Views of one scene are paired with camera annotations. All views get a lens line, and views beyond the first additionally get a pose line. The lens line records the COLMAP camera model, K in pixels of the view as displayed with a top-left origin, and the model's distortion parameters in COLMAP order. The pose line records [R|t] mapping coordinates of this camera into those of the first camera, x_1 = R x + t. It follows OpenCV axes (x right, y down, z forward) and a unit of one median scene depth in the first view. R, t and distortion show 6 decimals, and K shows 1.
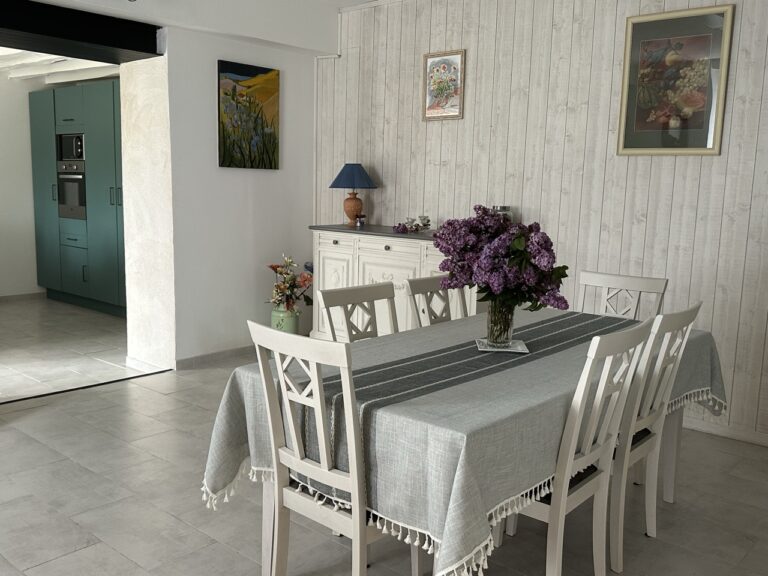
lens RADIAL K [[705.4, 0, 384.0], [0, 705.4, 288.0], [0, 0, 1]] dist [0.097479, -0.195249]
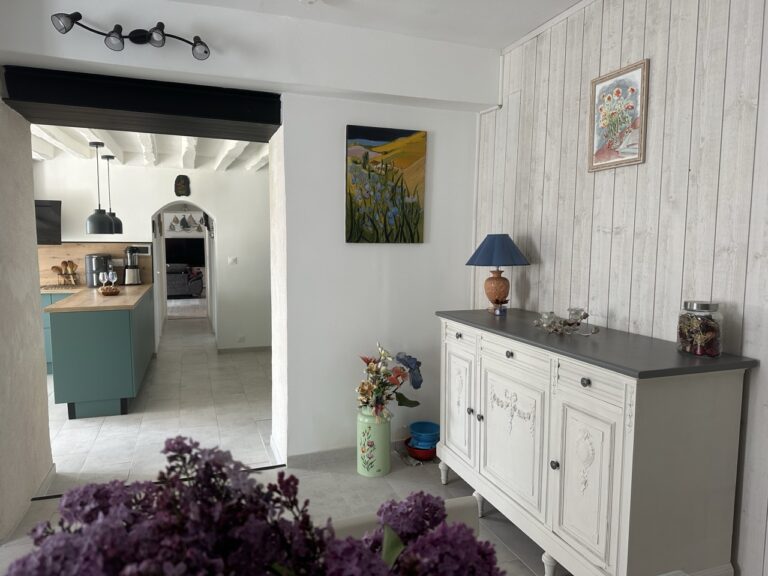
lens RADIAL K [[531.1, 0, 378.7], [0, 531.1, 286.8], [0, 0, 1]] dist [0.041915, -0.047866]
pose [[0.871347, 0.021443, -0.490198, 0.133794], [-0.054341, 0.997116, -0.052975, -0.080270], [0.487649, 0.072797, 0.870000, 0.432244]]
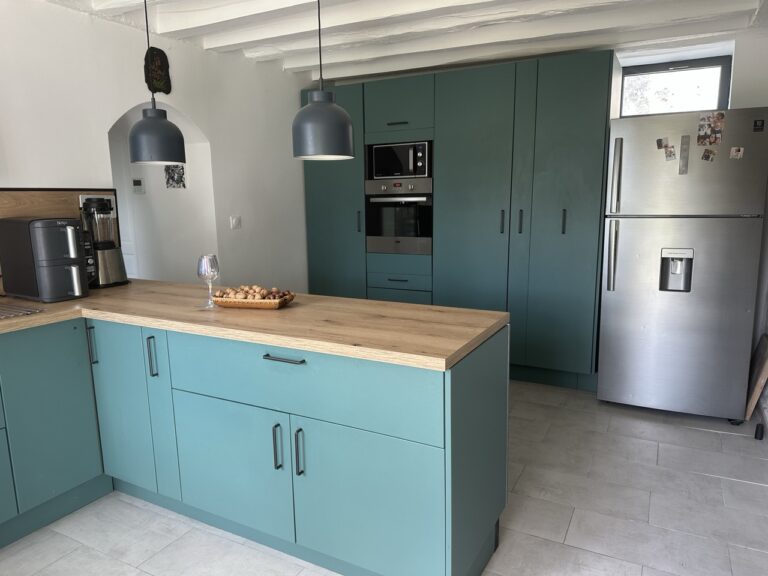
lens RADIAL K [[535.5, 0, 385.0], [0, 535.5, 292.8], [0, 0, 1]] dist [0.071096, -0.073178]
pose [[0.973511, -0.079575, 0.214346, -0.849390], [0.073240, 0.996615, 0.037348, -0.113223], [-0.216592, -0.020660, 0.976043, 0.631246]]
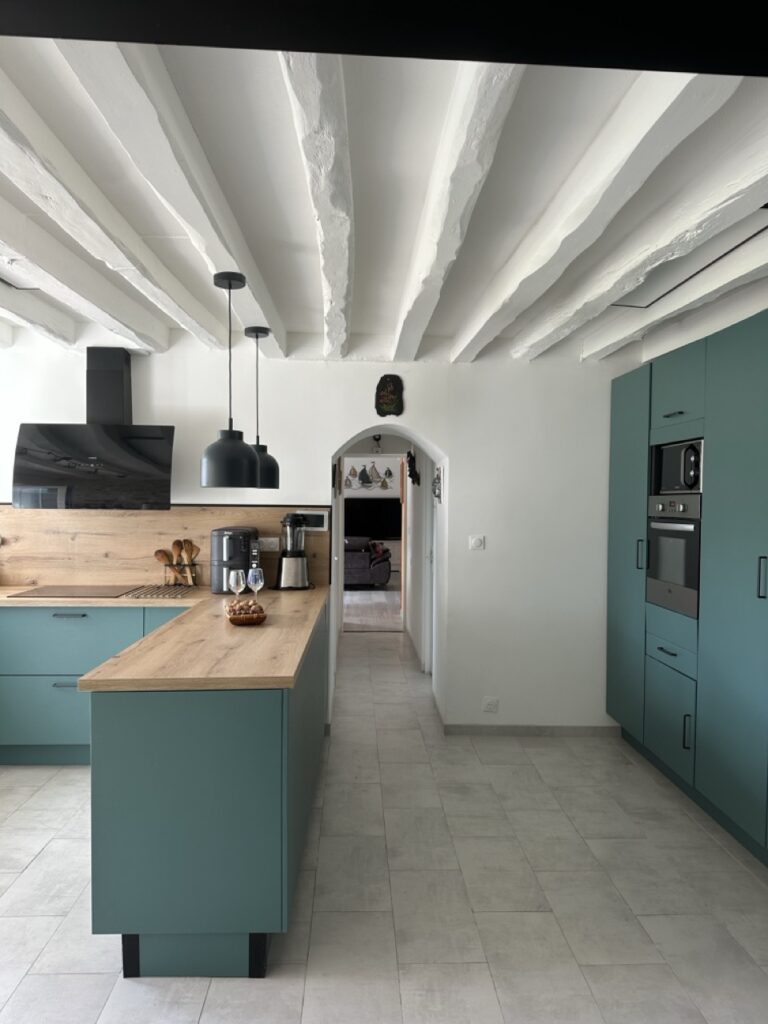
lens RADIAL K [[708.0, 0, 383.8], [0, 708.0, 516.9], [0, 0, 1]] dist [0.116612, -0.133035]
pose [[0.683396, -0.001352, -0.730047, -0.302475], [-0.099084, 0.990573, -0.094587, -0.137092], [0.723293, 0.136976, 0.676820, 0.741909]]
